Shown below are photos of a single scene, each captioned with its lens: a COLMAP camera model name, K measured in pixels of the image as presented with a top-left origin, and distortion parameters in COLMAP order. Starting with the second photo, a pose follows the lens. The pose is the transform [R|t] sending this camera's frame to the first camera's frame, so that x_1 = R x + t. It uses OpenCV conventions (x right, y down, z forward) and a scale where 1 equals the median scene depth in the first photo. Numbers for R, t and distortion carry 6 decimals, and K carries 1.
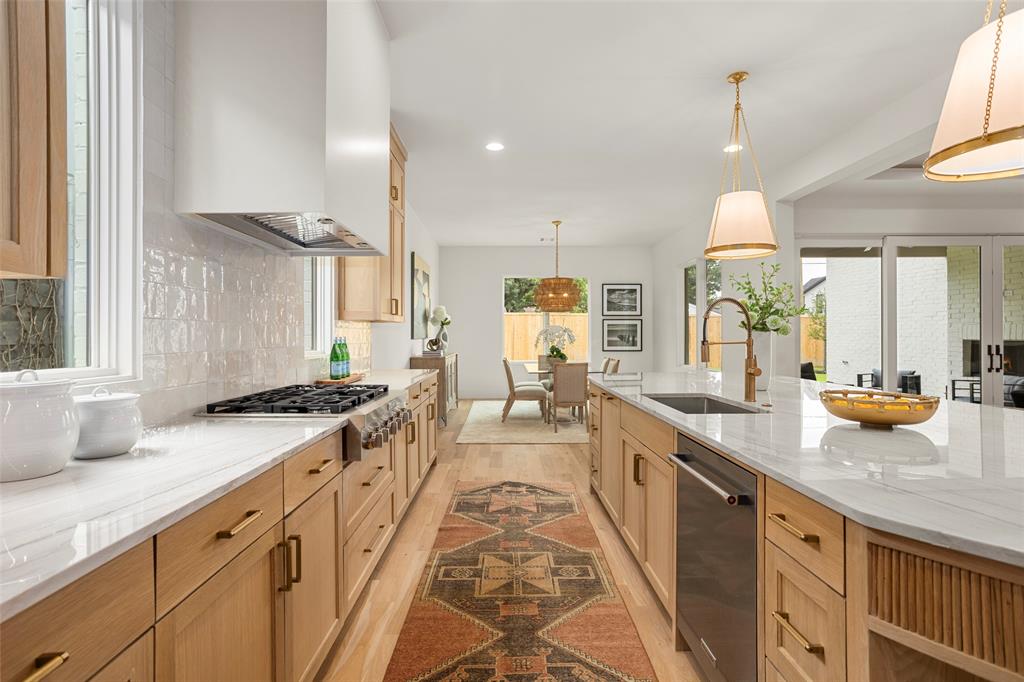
lens RADIAL K [[487.3, 0, 507.9], [0, 487.3, 332.5], [0, 0, 1]] dist [-0.038159, 0.029155]
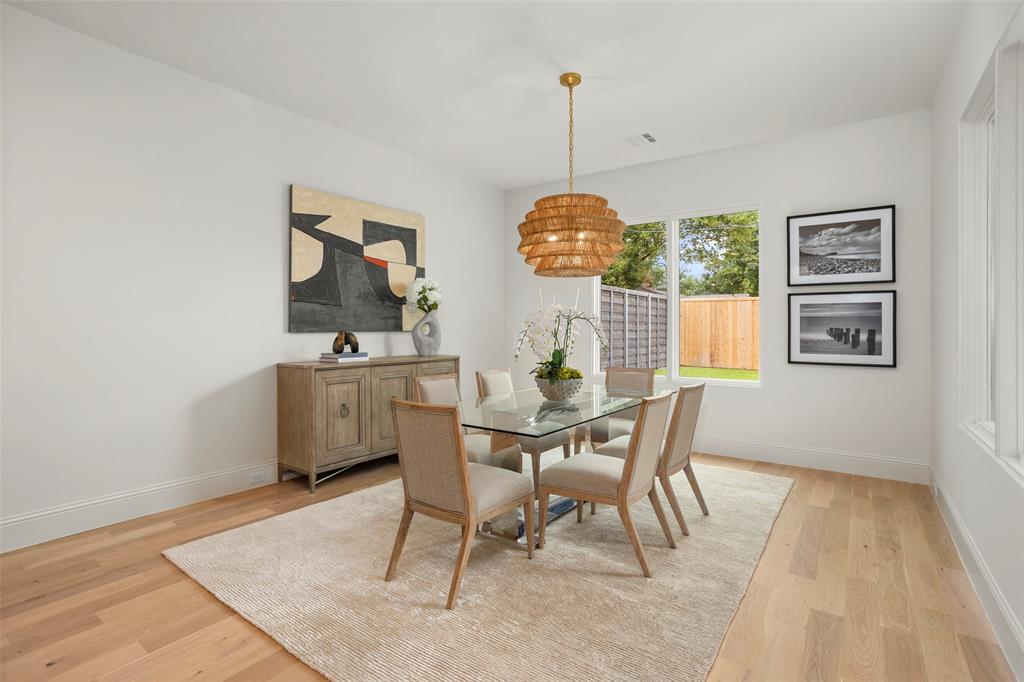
lens RADIAL K [[492.8, 0, 504.4], [0, 492.8, 330.9], [0, 0, 1]] dist [-0.018786, 0.001133]
pose [[0.803930, 0.008661, -0.594660, 0.255315], [-0.001424, 0.999919, 0.012638, 0.002623], [0.594722, -0.009313, 0.803878, 0.466750]]
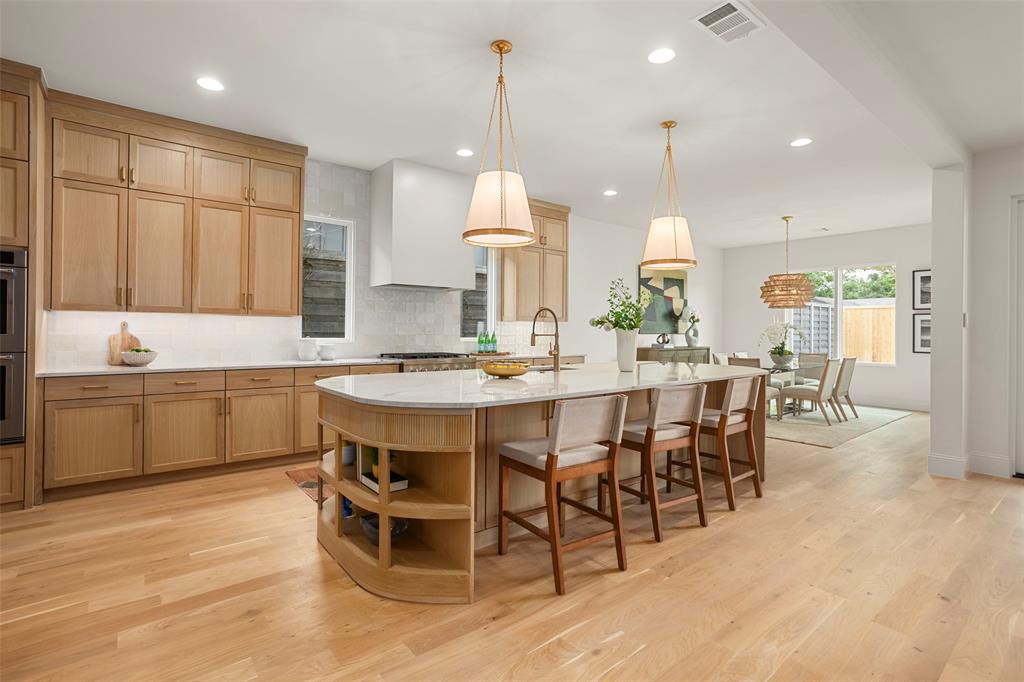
lens RADIAL K [[487.3, 0, 507.9], [0, 487.3, 332.5], [0, 0, 1]] dist [-0.038159, 0.029155]
pose [[0.622322, 0.012856, -0.782656, 0.406469], [-0.005438, 0.999912, 0.012101, -0.001822], [0.782743, -0.003275, 0.622337, -0.043490]]
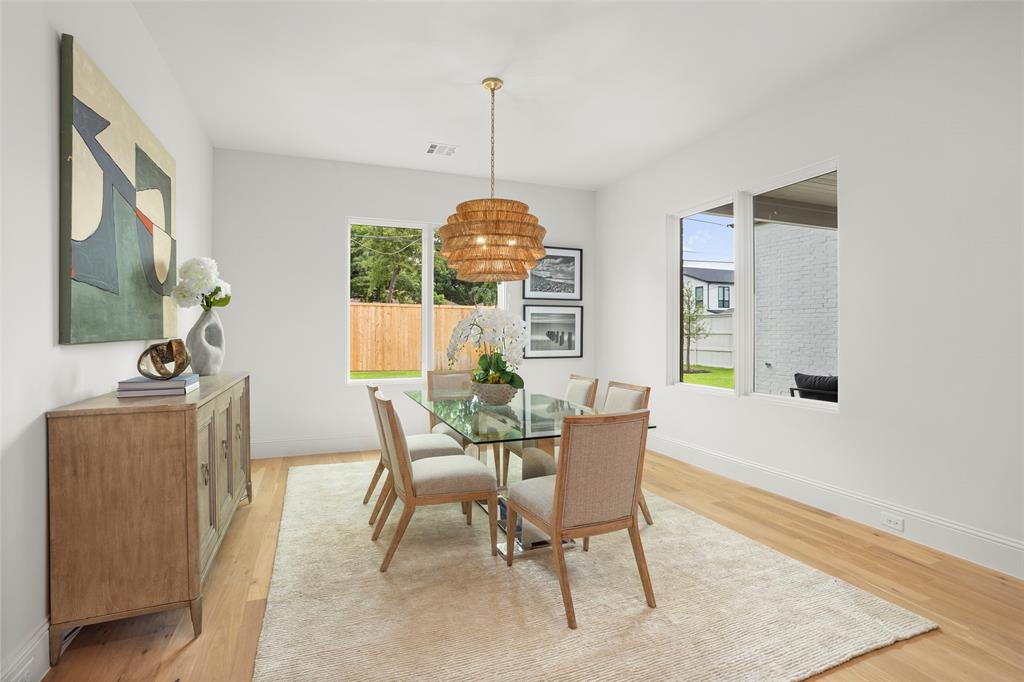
lens RADIAL K [[492.8, 0, 504.4], [0, 492.8, 330.9], [0, 0, 1]] dist [-0.018786, 0.001133]
pose [[0.937810, 0.003659, 0.347131, -0.036764], [-0.005738, 0.999971, 0.004962, 0.002052], [-0.347103, -0.006645, 0.937804, 0.443290]]
